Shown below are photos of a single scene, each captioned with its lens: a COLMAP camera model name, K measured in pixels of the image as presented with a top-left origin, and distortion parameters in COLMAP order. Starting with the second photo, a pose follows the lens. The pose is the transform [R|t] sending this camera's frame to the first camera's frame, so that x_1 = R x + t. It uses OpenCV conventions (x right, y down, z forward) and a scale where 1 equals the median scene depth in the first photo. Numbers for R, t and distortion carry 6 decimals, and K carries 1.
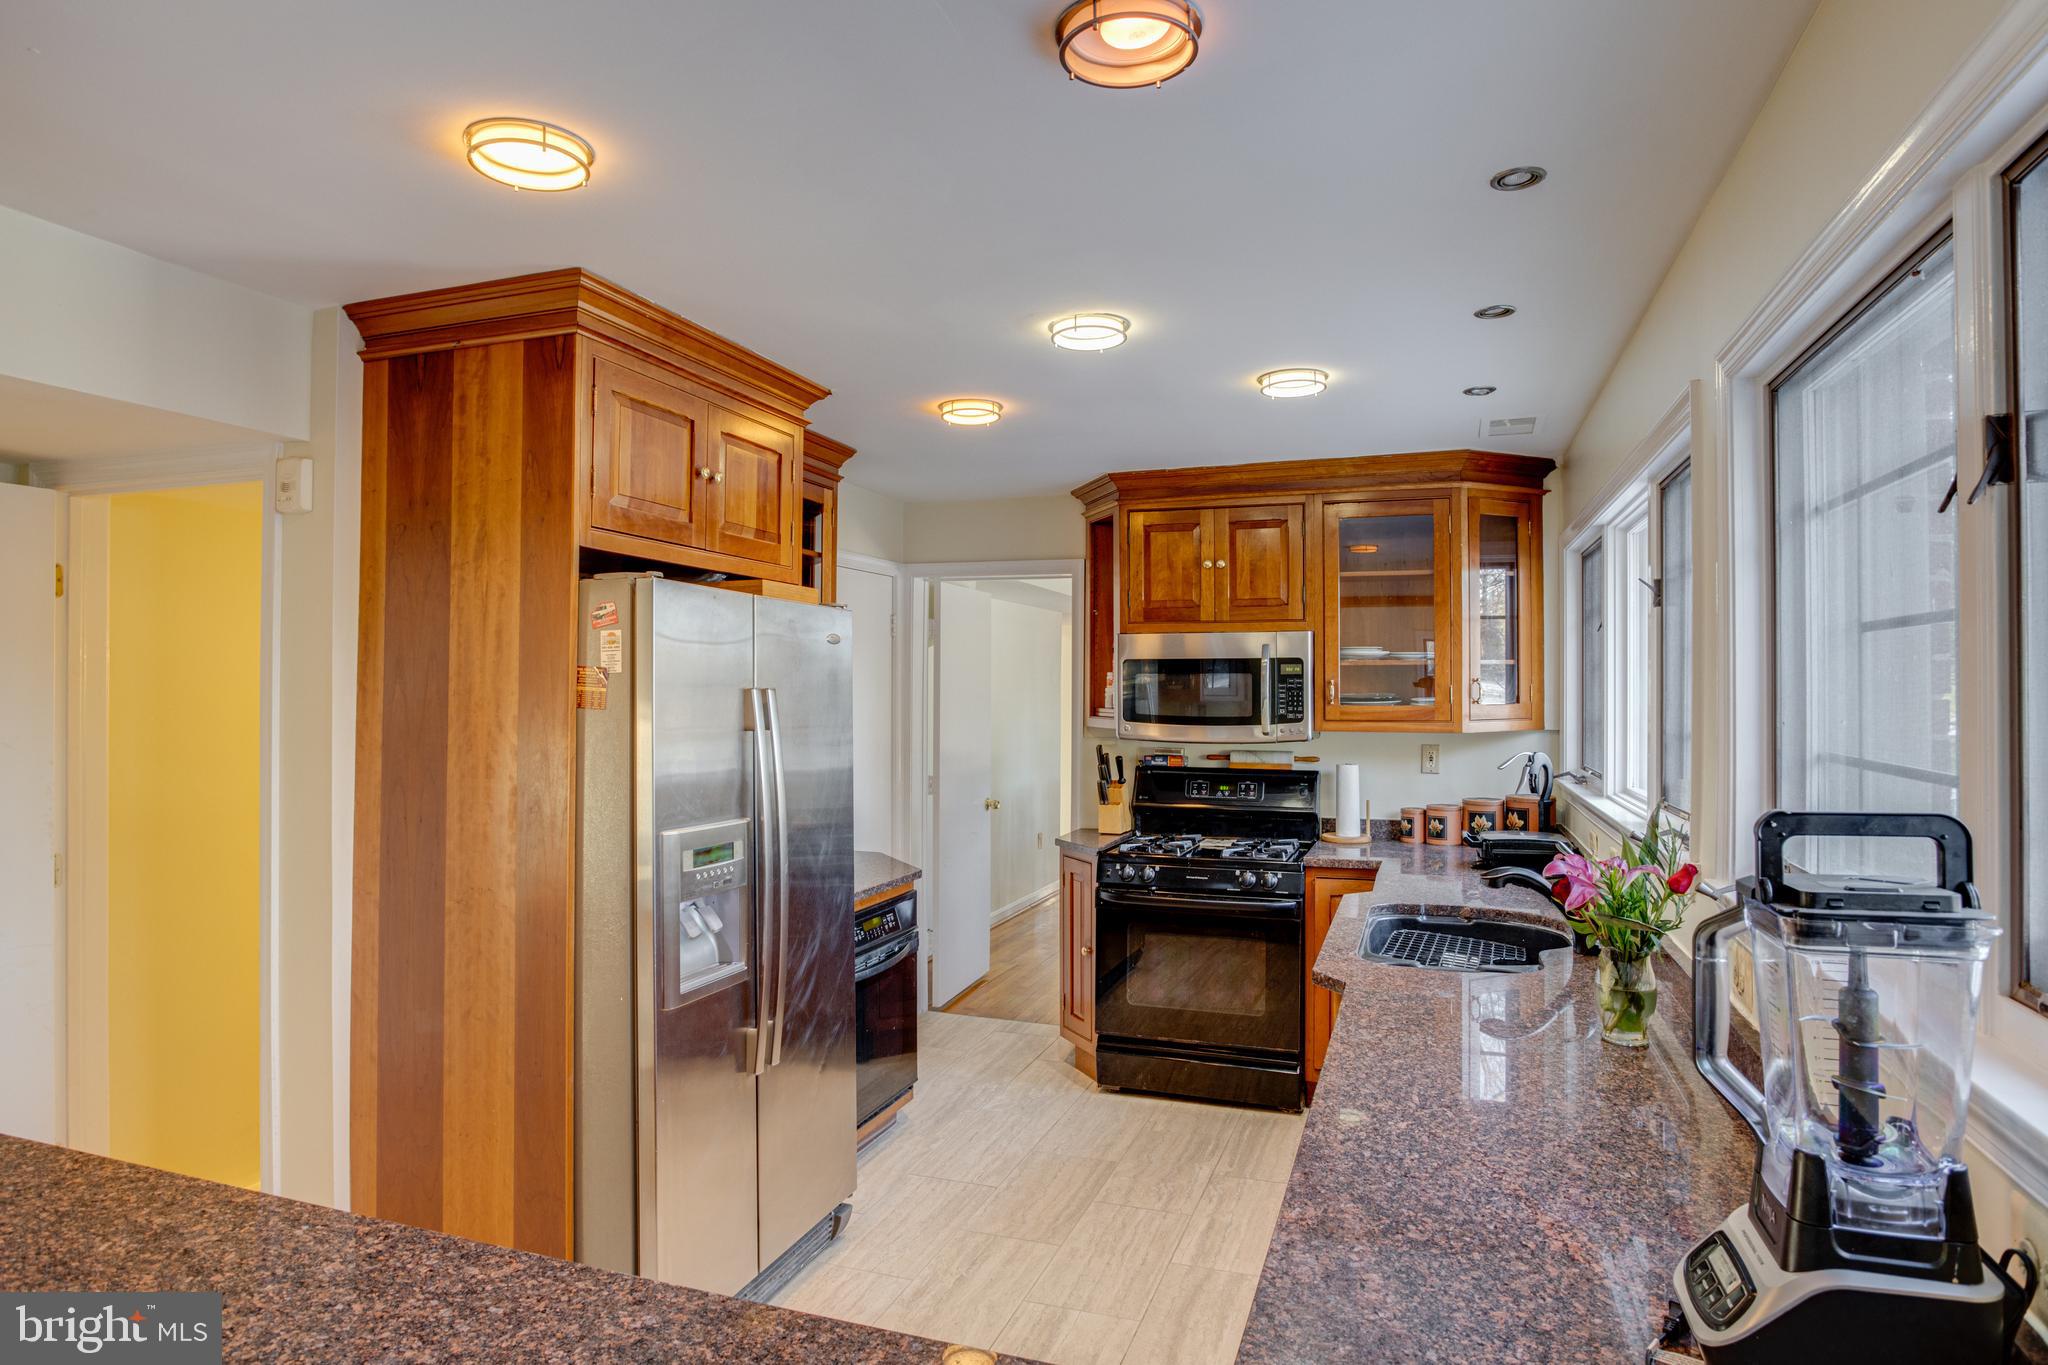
lens RADIAL K [[1155.5, 0, 1025.0], [0, 1155.5, 678.7], [0, 0, 1]] dist [-0.051906, 0.013748]
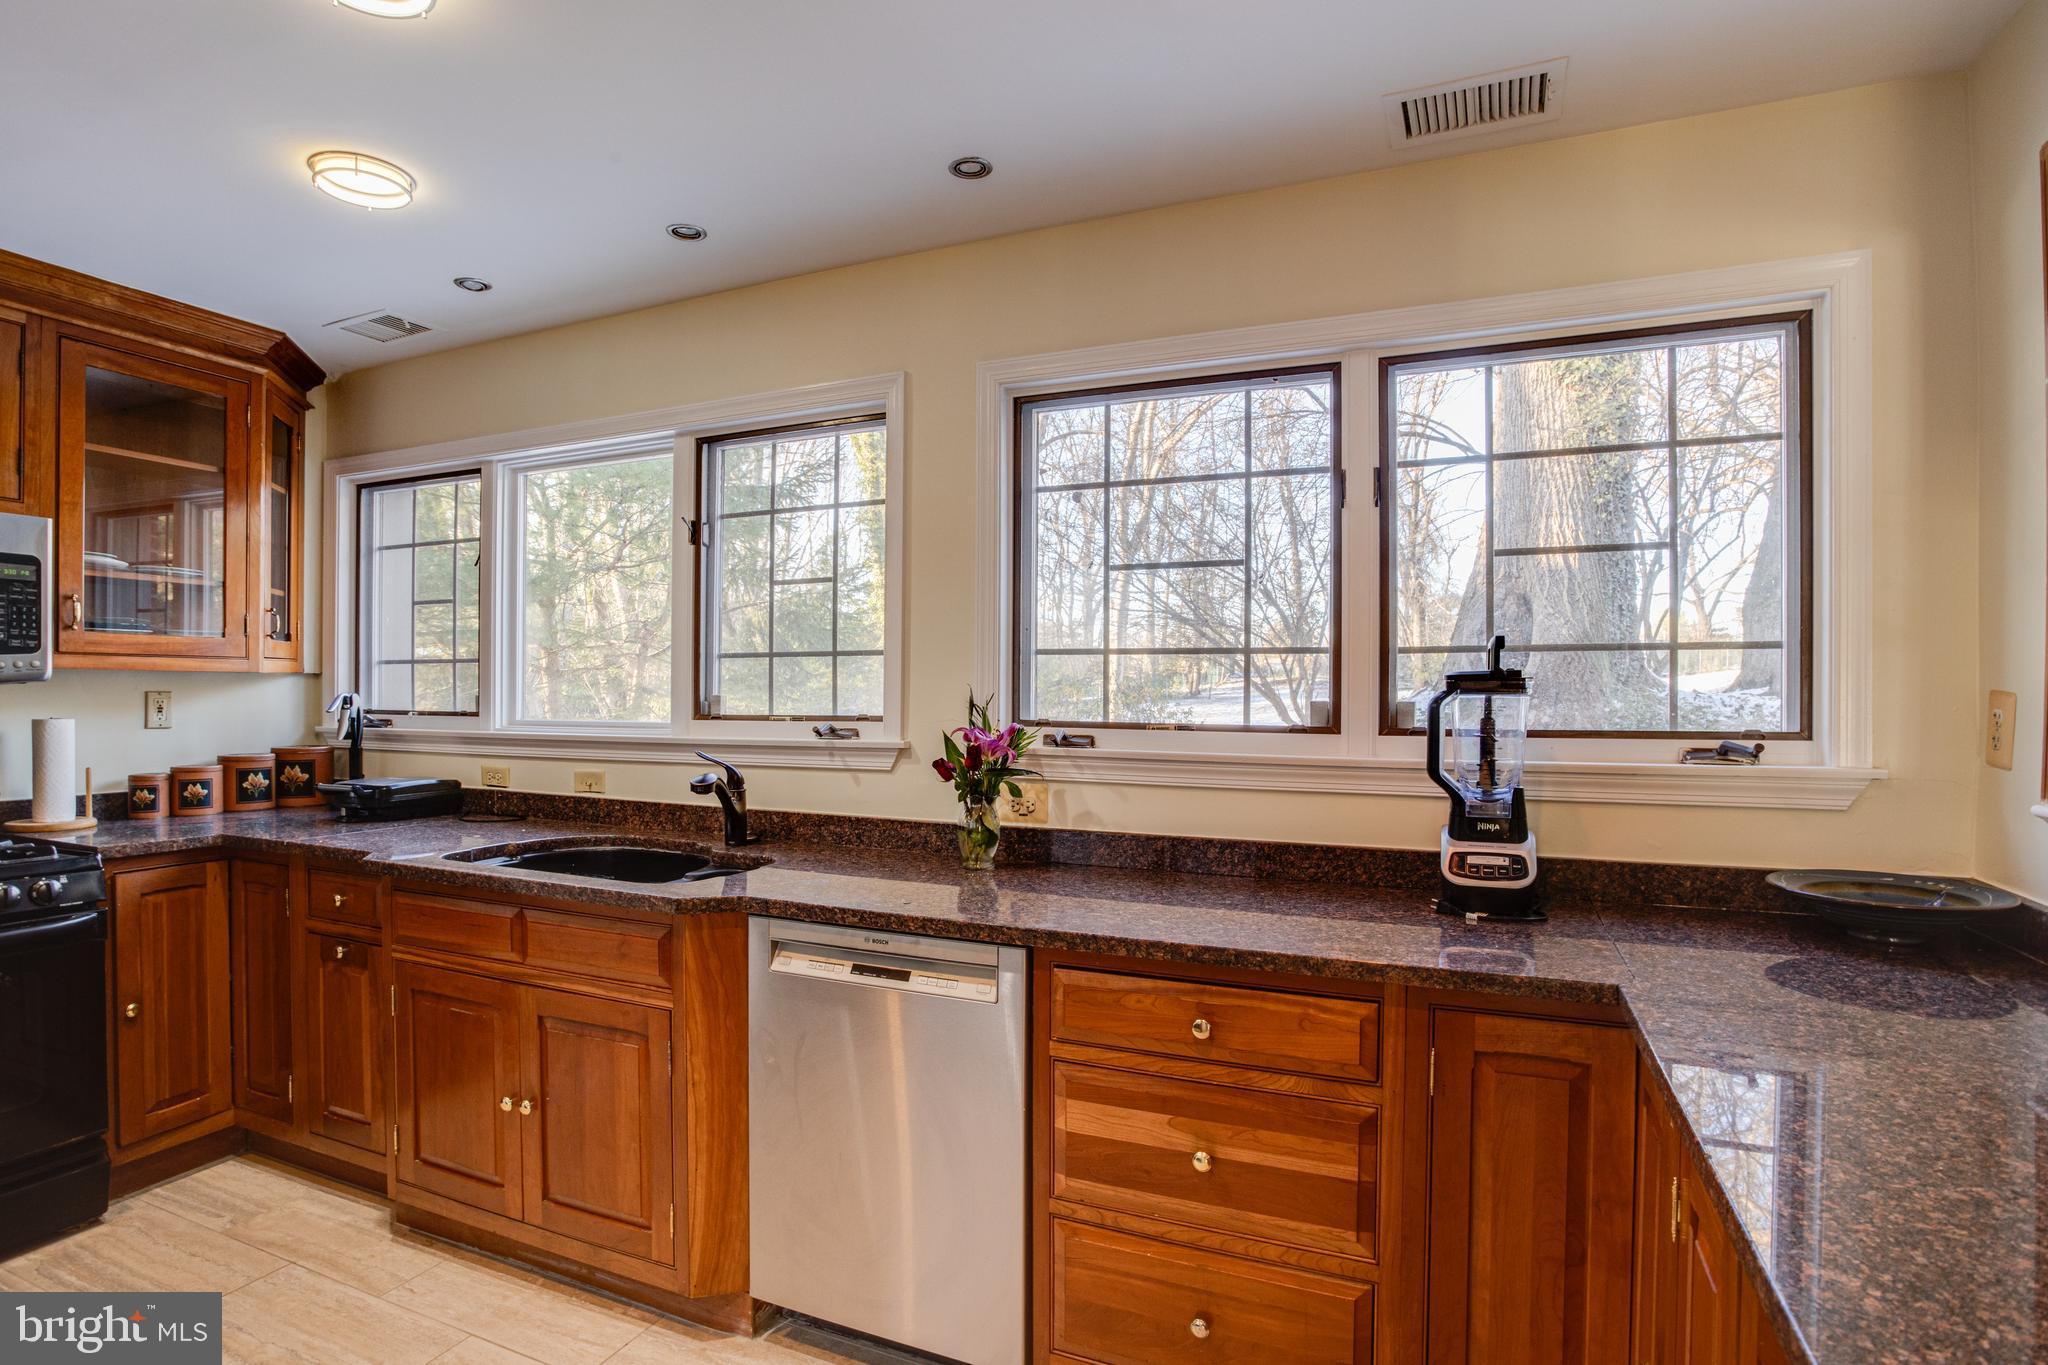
lens RADIAL K [[1012.5, 0, 1028.9], [0, 1012.5, 705.2], [0, 0, 1]] dist [-0.060890, 0.019121]
pose [[0.066908, -0.012067, 0.997686, -0.380007], [-0.015271, 0.999797, 0.013116, 0.070099], [-0.997642, -0.016113, 0.066711, 0.523993]]
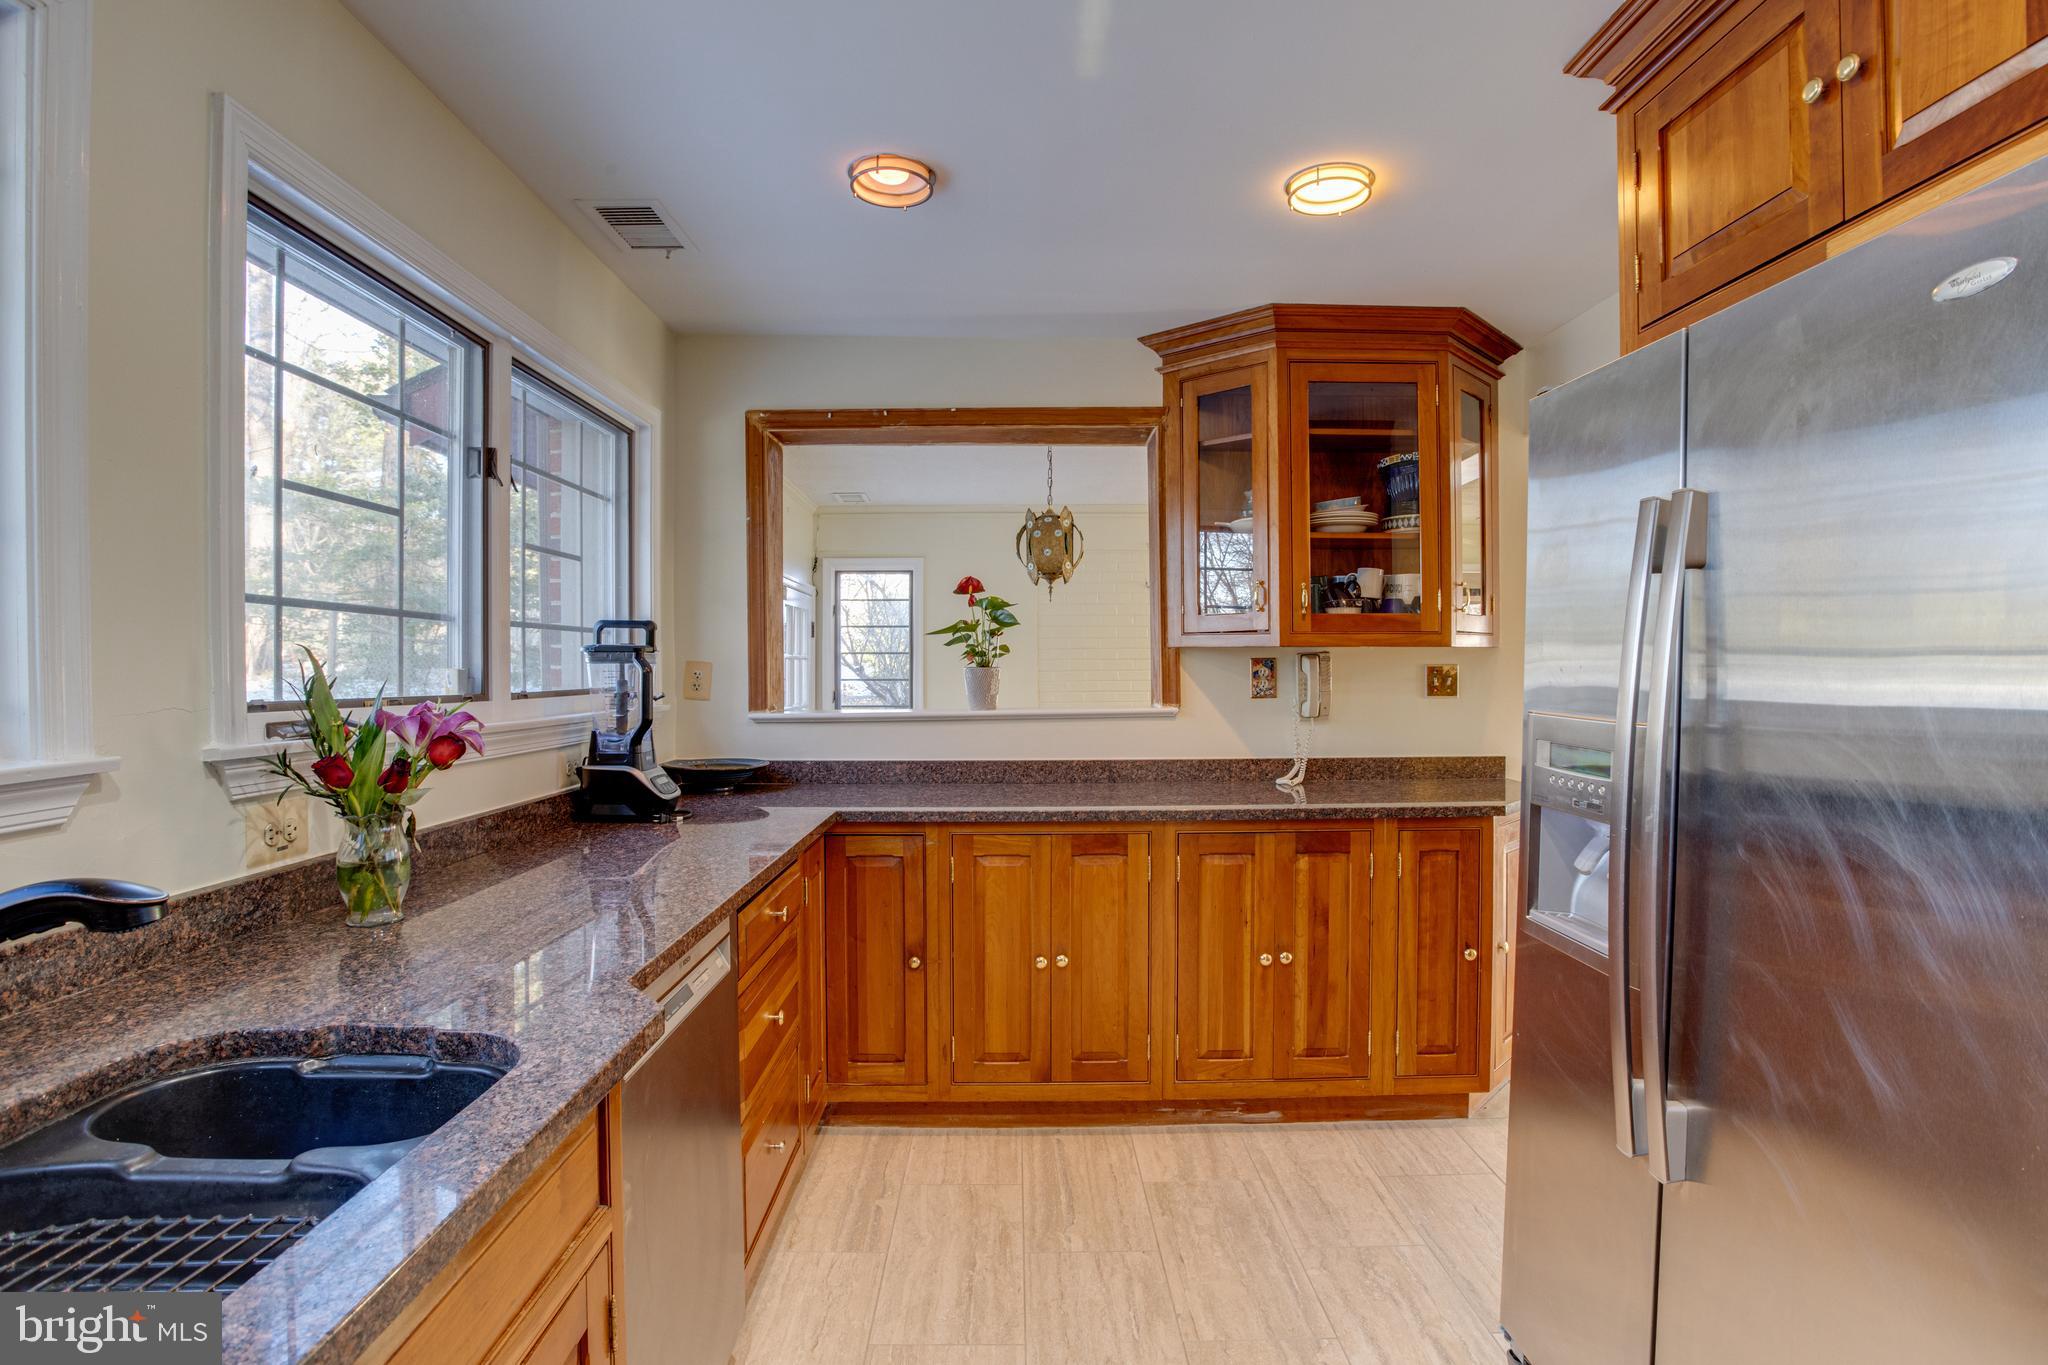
lens RADIAL K [[996.1, 0, 1032.4], [0, 996.1, 678.0], [0, 0, 1]] dist [-0.057476, 0.015061]
pose [[-0.935598, 0.001371, -0.353066, 0.192989], [0.001326, 0.999999, 0.000369, 0.080025], [0.353066, -0.000124, -0.935599, 1.135655]]
